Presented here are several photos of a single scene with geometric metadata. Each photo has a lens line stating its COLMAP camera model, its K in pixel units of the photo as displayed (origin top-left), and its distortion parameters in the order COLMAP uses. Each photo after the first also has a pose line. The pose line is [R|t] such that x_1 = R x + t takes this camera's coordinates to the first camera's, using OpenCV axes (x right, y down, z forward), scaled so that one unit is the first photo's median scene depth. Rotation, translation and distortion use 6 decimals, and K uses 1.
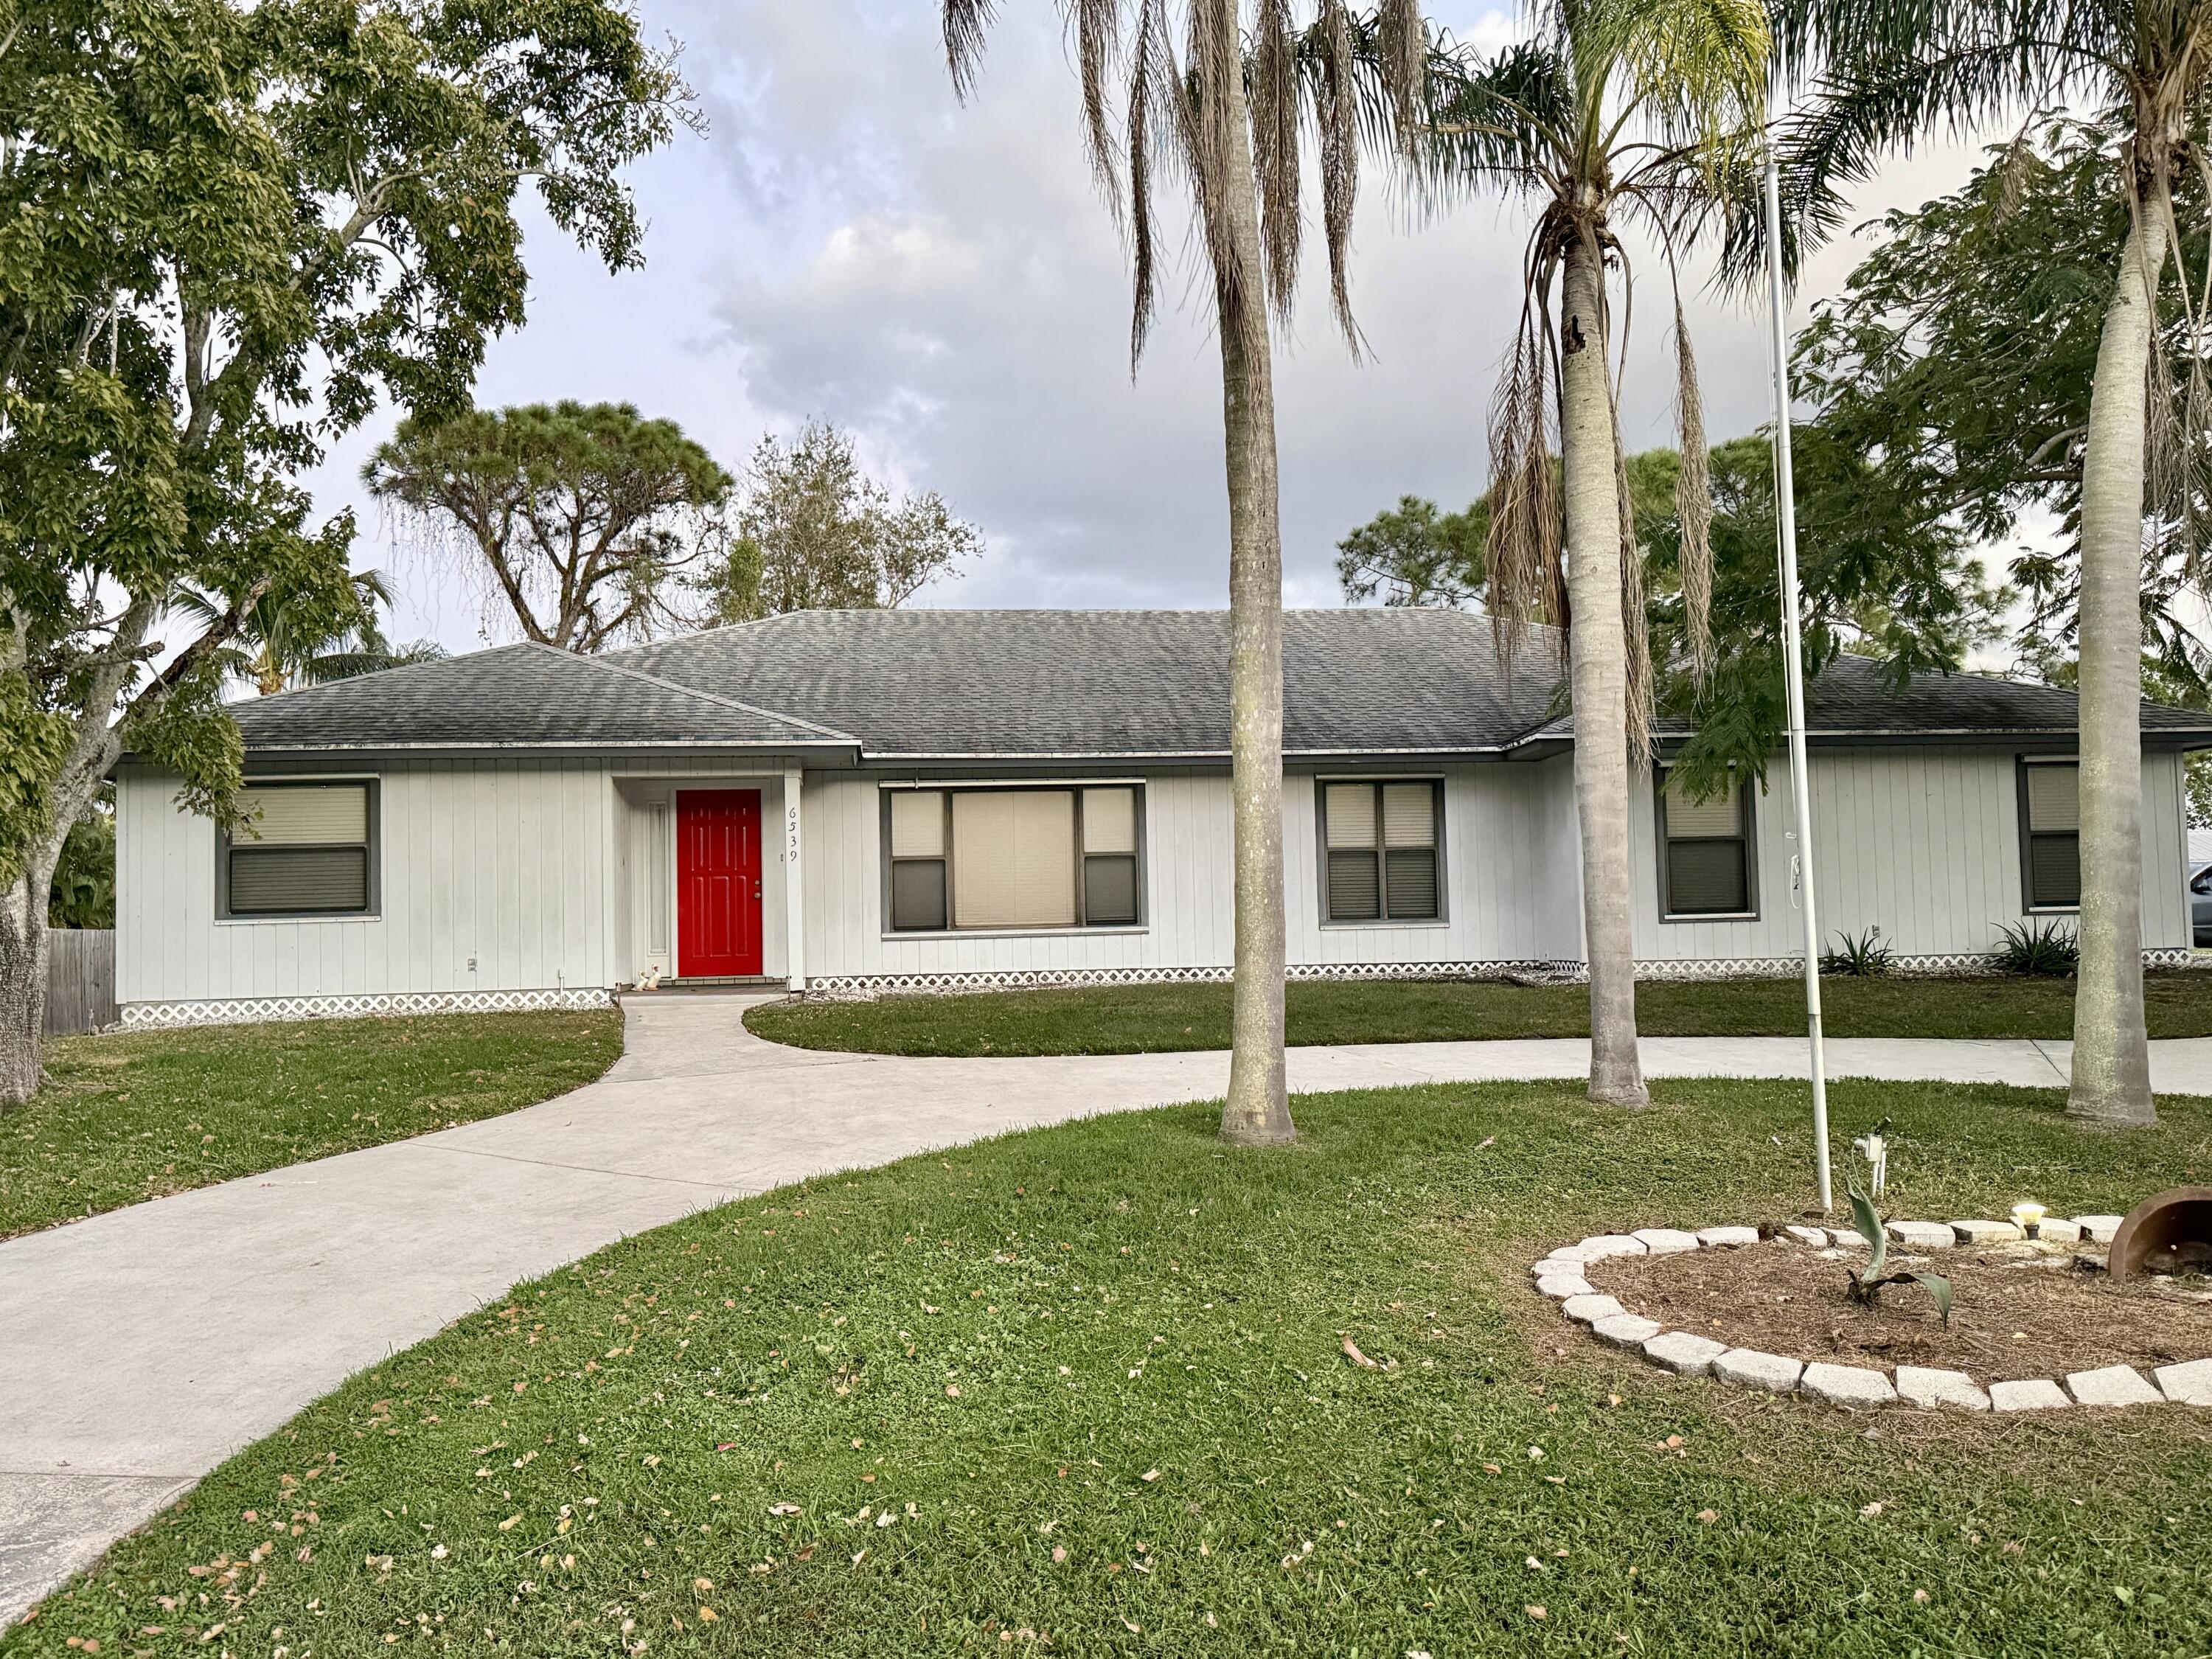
lens RADIAL K [[1829.8, 0, 1106.0], [0, 1829.8, 829.5], [0, 0, 1]] dist [0.176623, -0.317945]
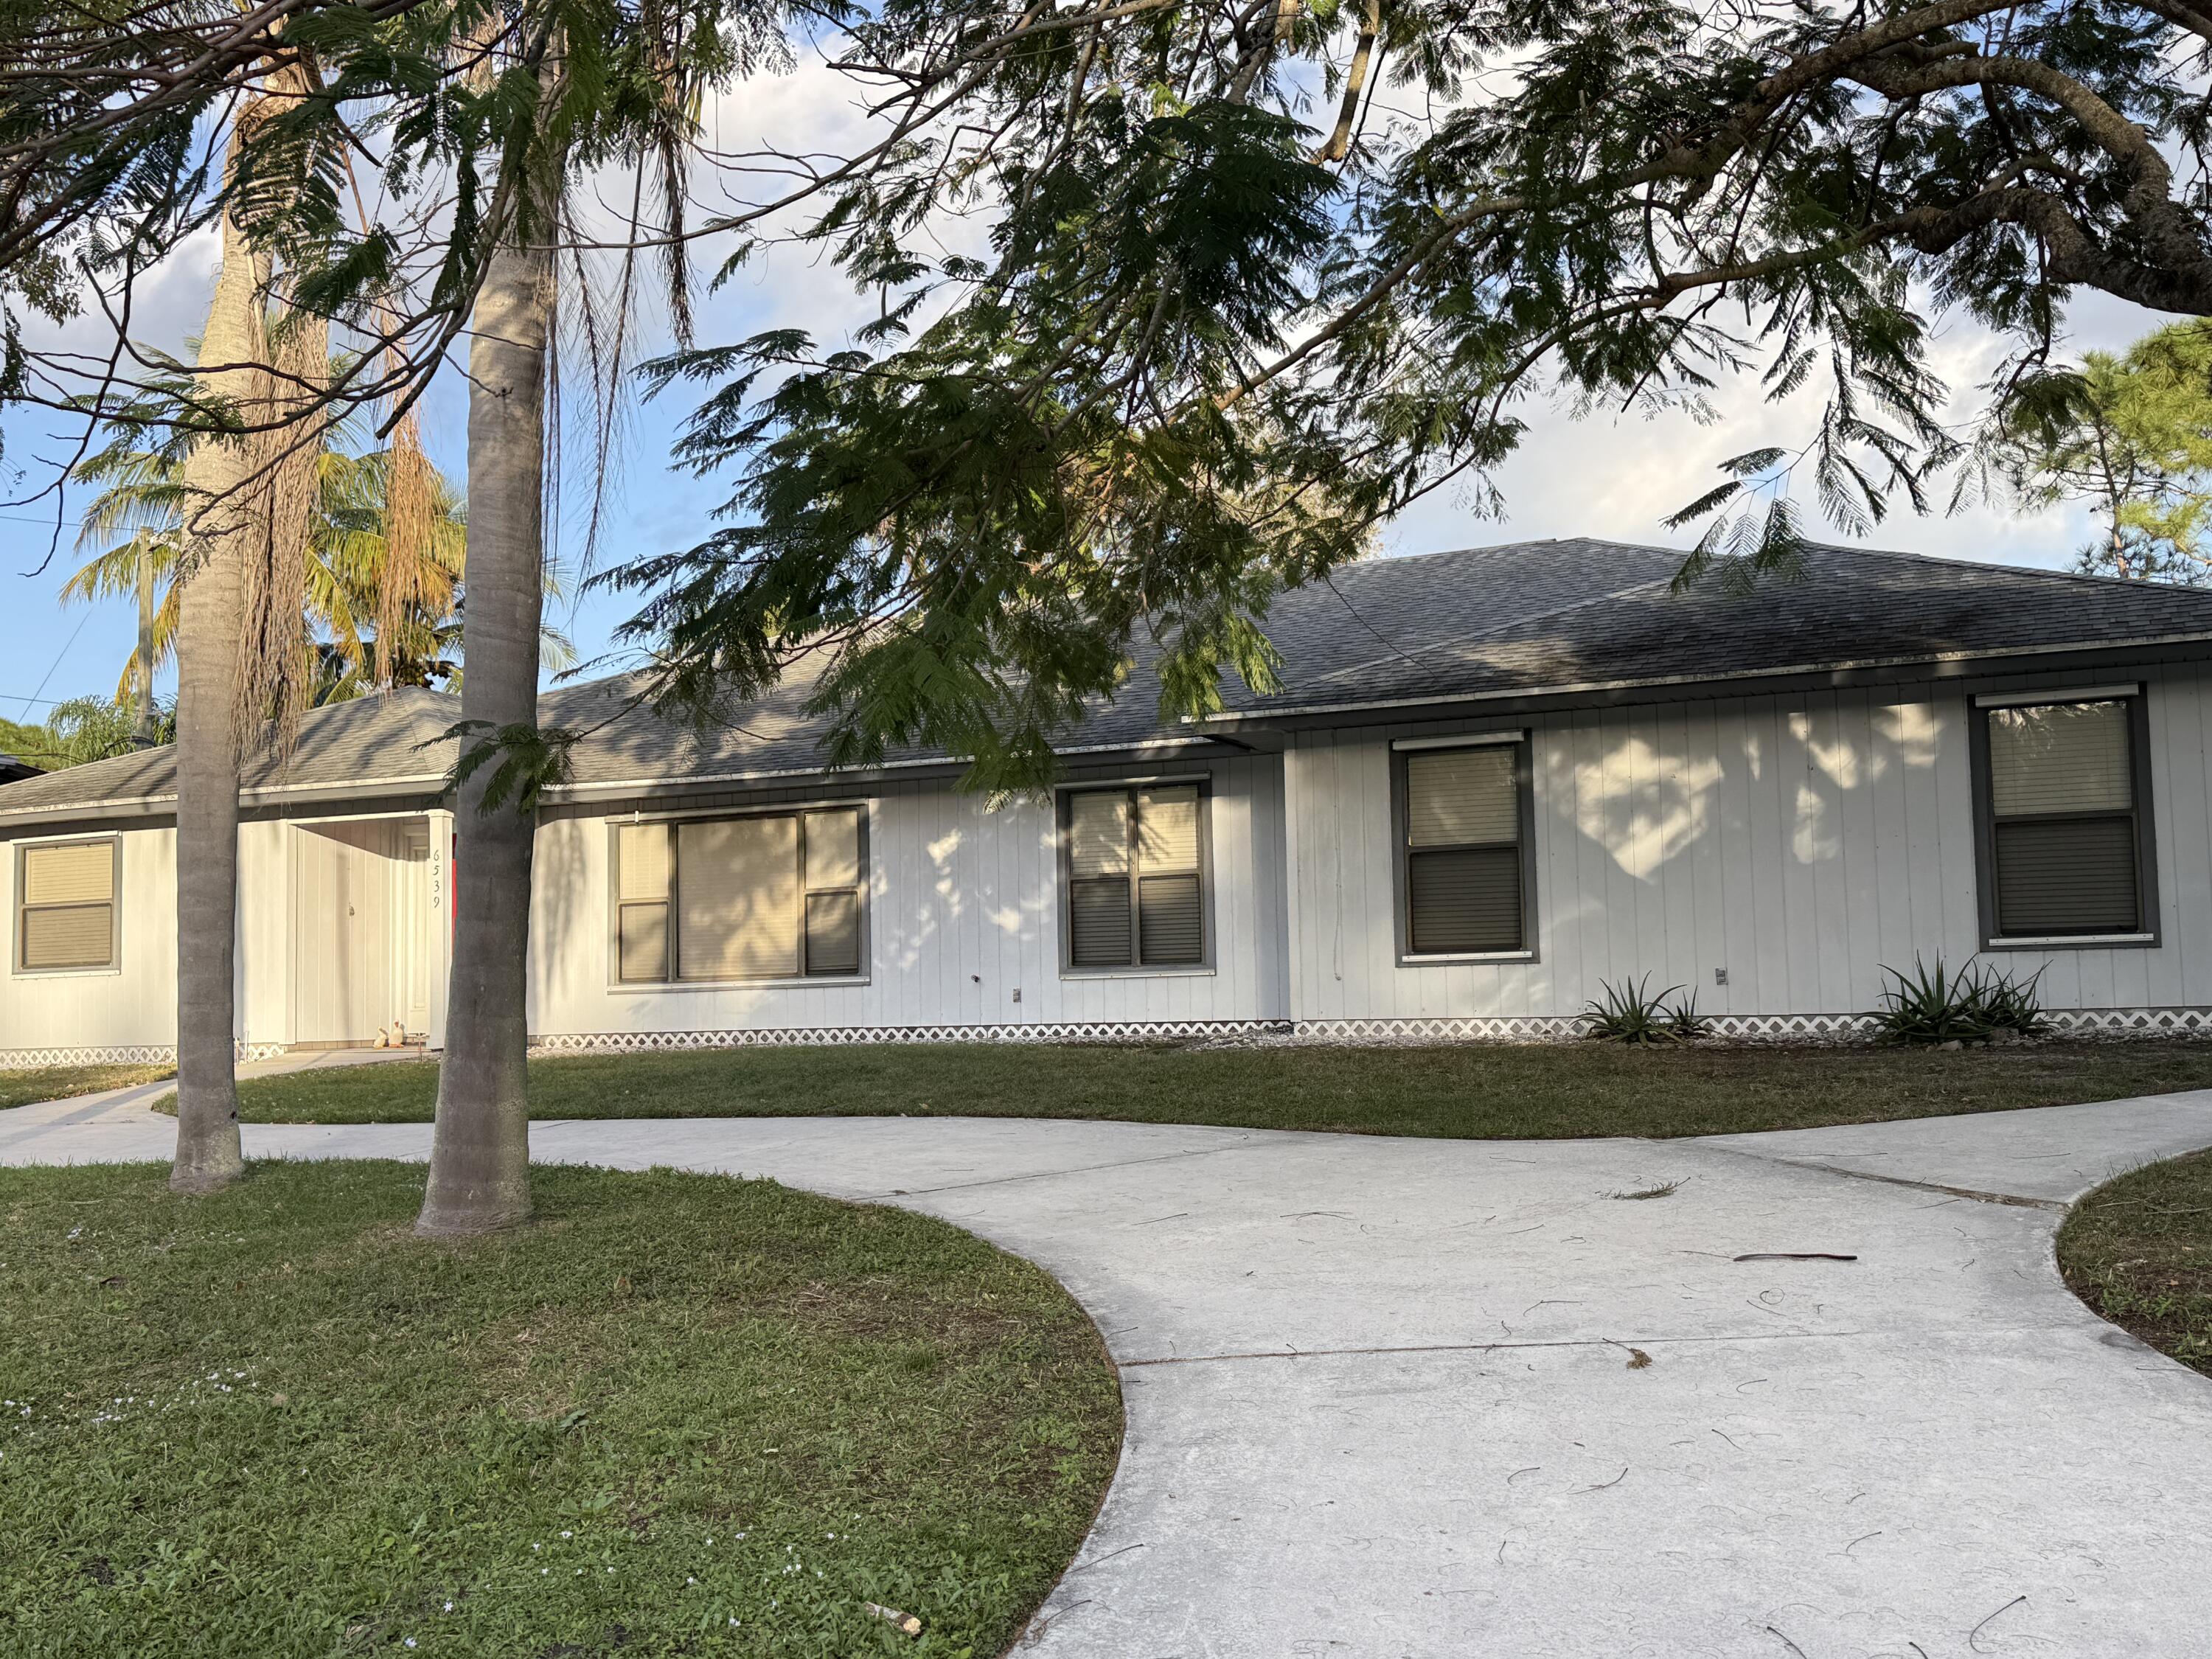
lens RADIAL K [[2187.8, 0, 1106.0], [0, 2187.8, 829.5], [0, 0, 1]] dist [0.209603, -0.395579]
pose [[0.853531, -0.038947, -0.519584, 0.636396], [0.029864, 0.999220, -0.025842, 0.015663], [0.520185, 0.006540, 0.854029, 0.211233]]
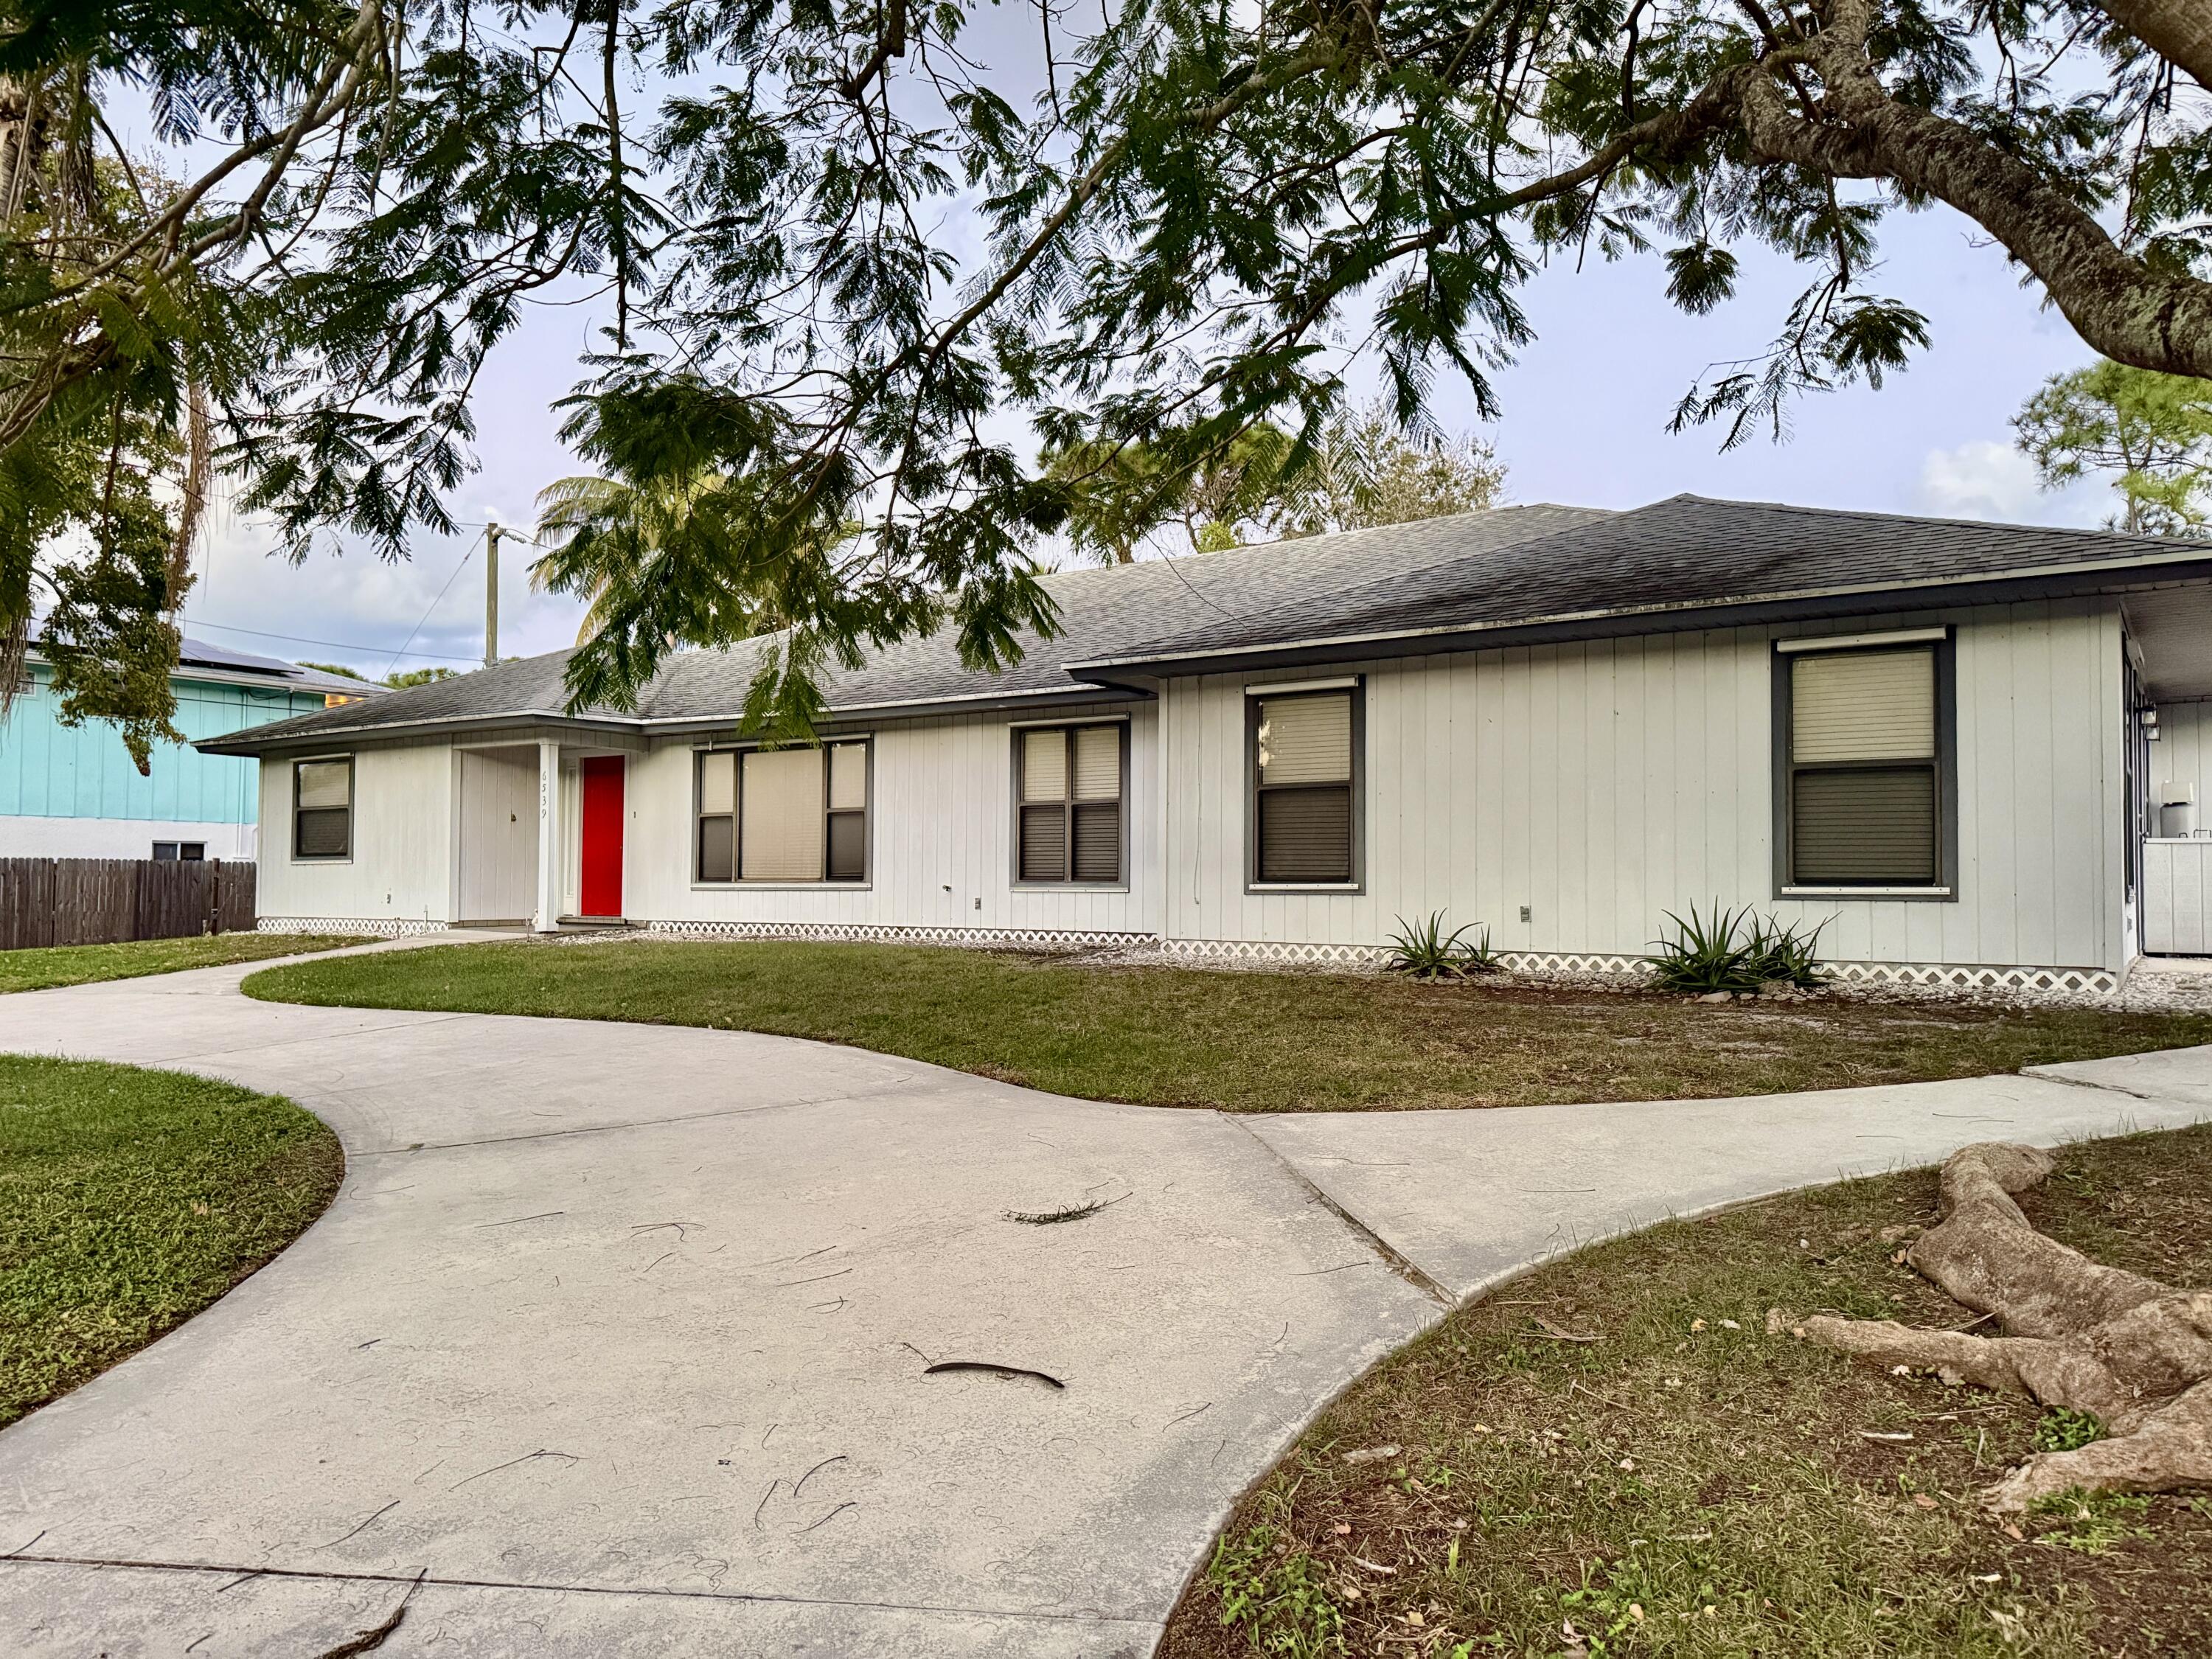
lens RADIAL K [[1554.3, 0, 1106.0], [0, 1554.3, 829.5], [0, 0, 1]] dist [0.165853, -0.259335]
pose [[0.744096, 0.003627, -0.668063, 0.683159], [0.014877, 0.999647, 0.021996, 0.007727], [0.667907, -0.026306, 0.743780, 0.465057]]
